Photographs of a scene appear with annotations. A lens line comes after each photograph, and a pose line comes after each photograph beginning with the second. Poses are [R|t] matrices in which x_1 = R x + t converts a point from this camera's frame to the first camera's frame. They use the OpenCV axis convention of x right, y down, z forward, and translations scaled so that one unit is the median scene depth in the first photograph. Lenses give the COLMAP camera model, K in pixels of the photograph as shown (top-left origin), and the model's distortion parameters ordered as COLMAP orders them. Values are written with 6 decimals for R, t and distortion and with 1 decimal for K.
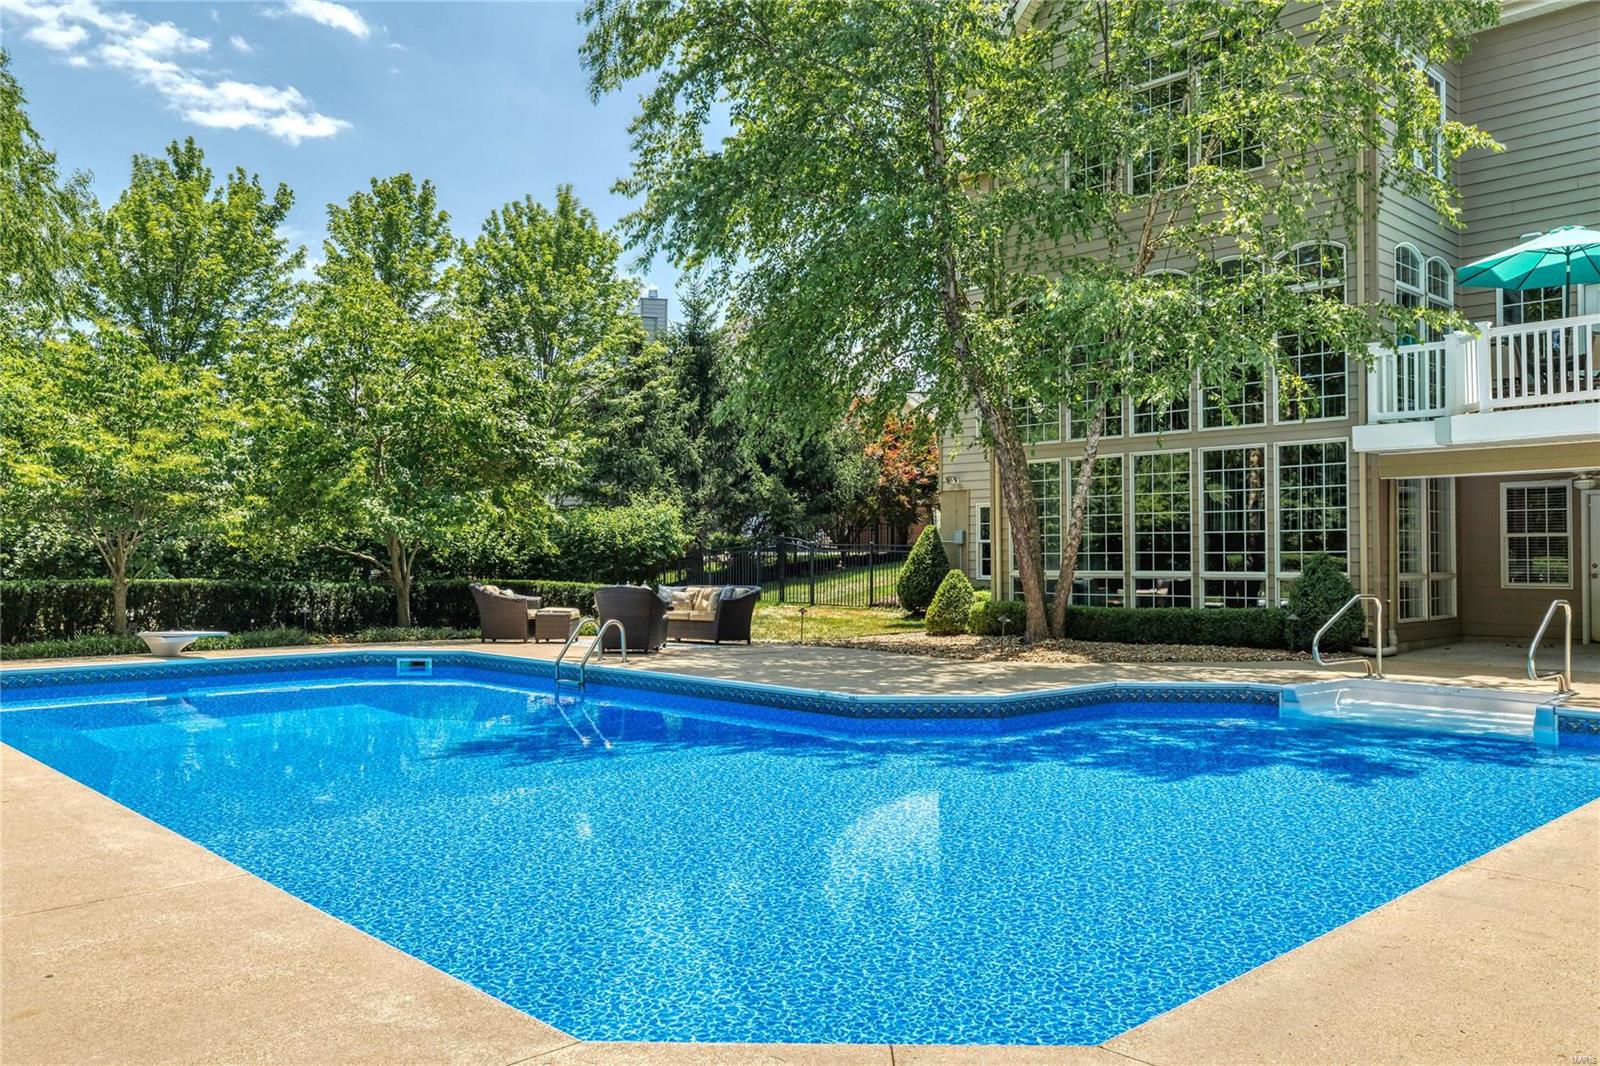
lens RADIAL K [[1218.1, 0, 800.0], [0, 1218.1, 533.0], [0, 0, 1]] dist [-0.000716, 0.001111]
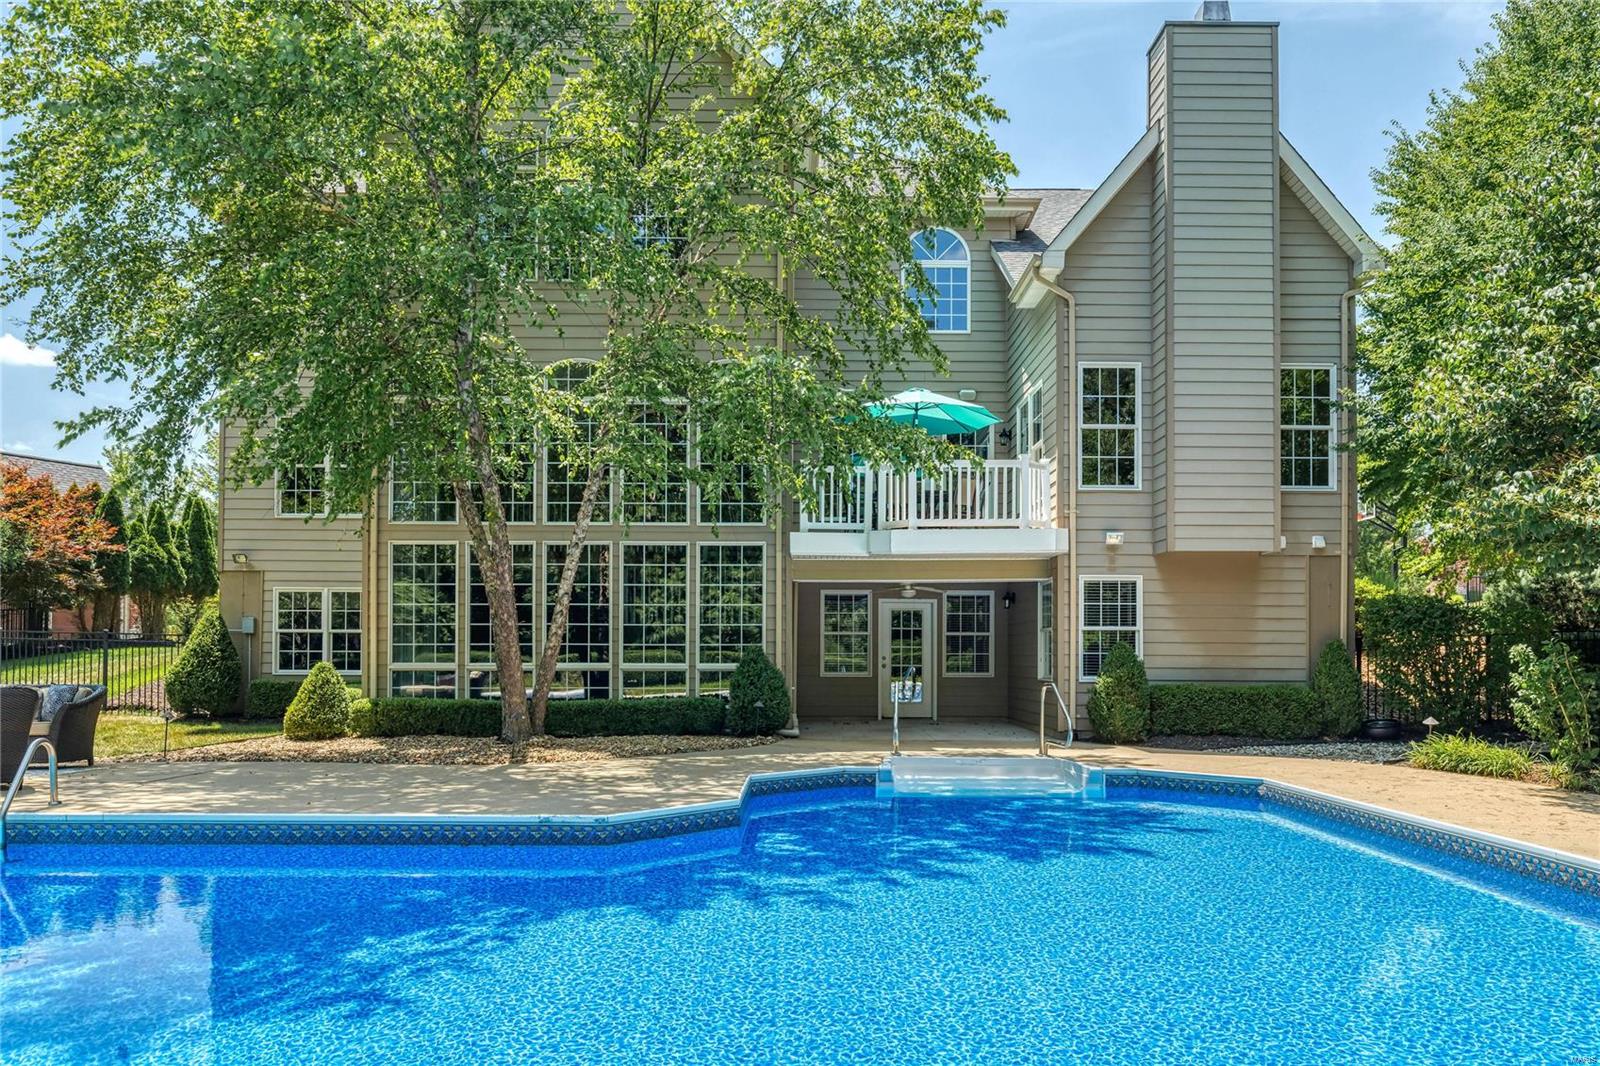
lens RADIAL K [[1159.3, 0, 801.1], [0, 1159.3, 625.0], [0, 0, 1]] dist [0.002258, 0.001331]
pose [[0.693700, 0.021098, 0.719955, -0.262115], [-0.018352, 0.999764, -0.011615, 0.008143], [-0.720030, -0.005155, 0.693923, 0.221810]]
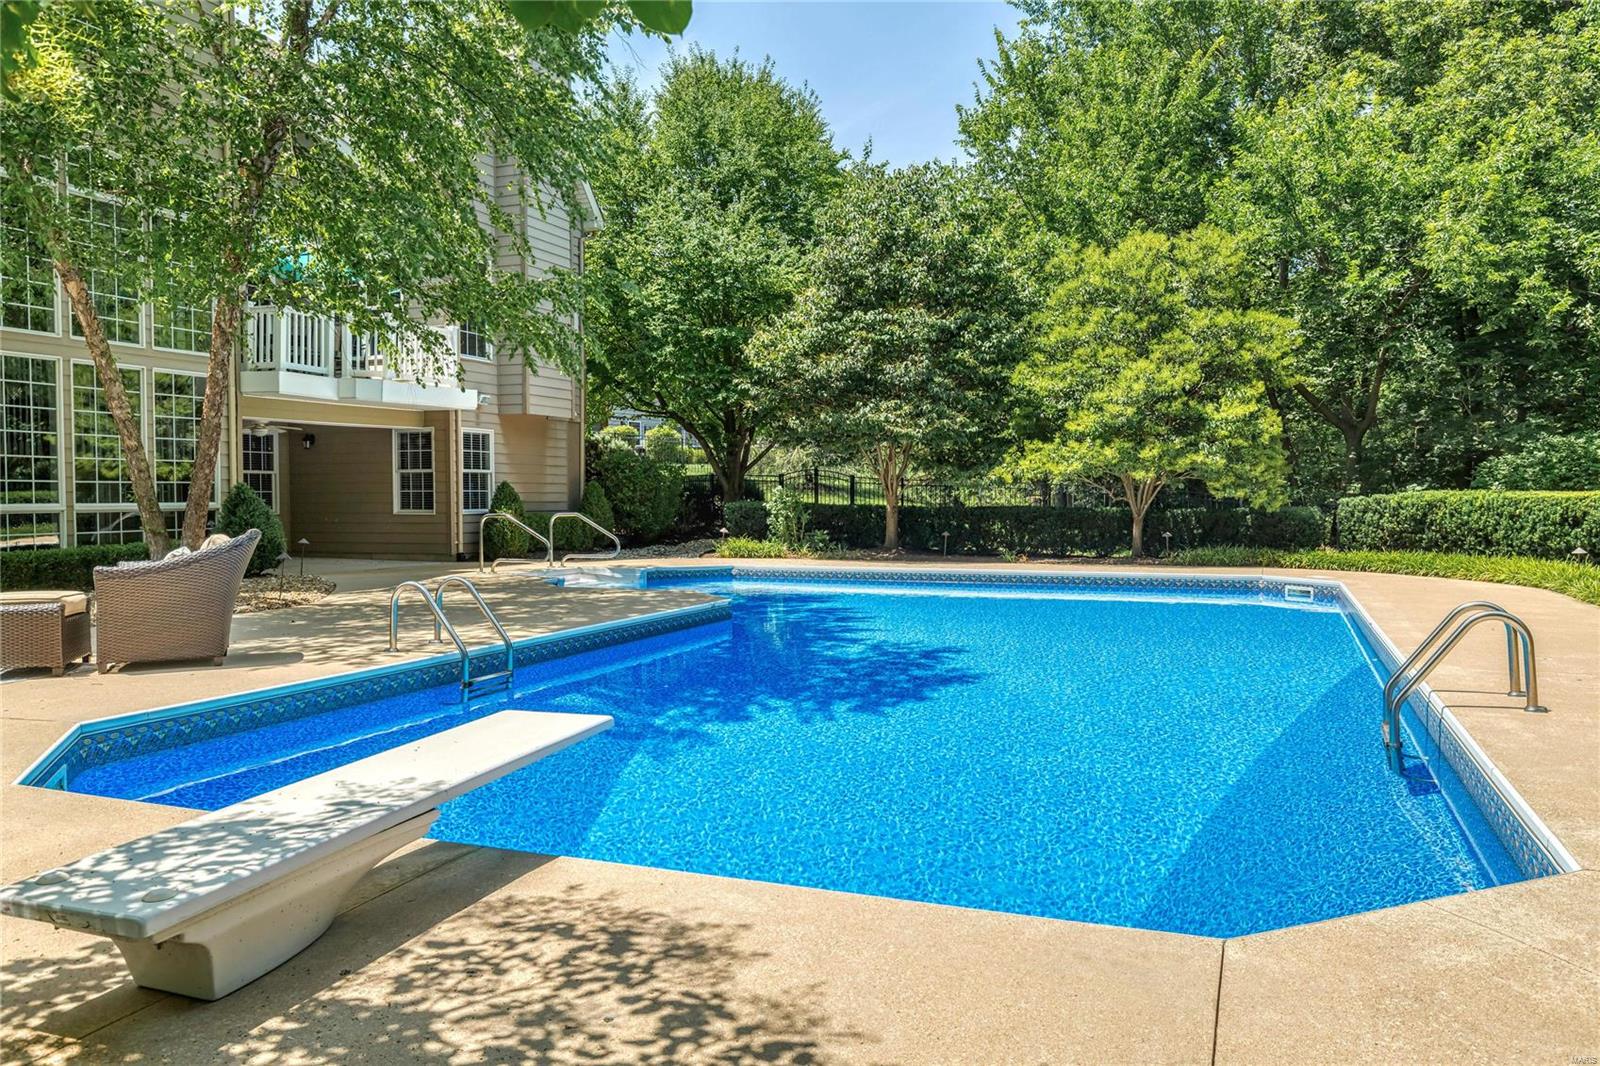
lens RADIAL K [[1151.3, 0, 800.0], [0, 1151.3, 533.0], [0, 0, 1]] dist [0.003249, 0.001661]
pose [[-0.398532, -0.030173, 0.916658, -0.624085], [-0.017214, 0.999529, 0.025417, 0.022994], [-0.916993, -0.005650, -0.398863, 0.858293]]
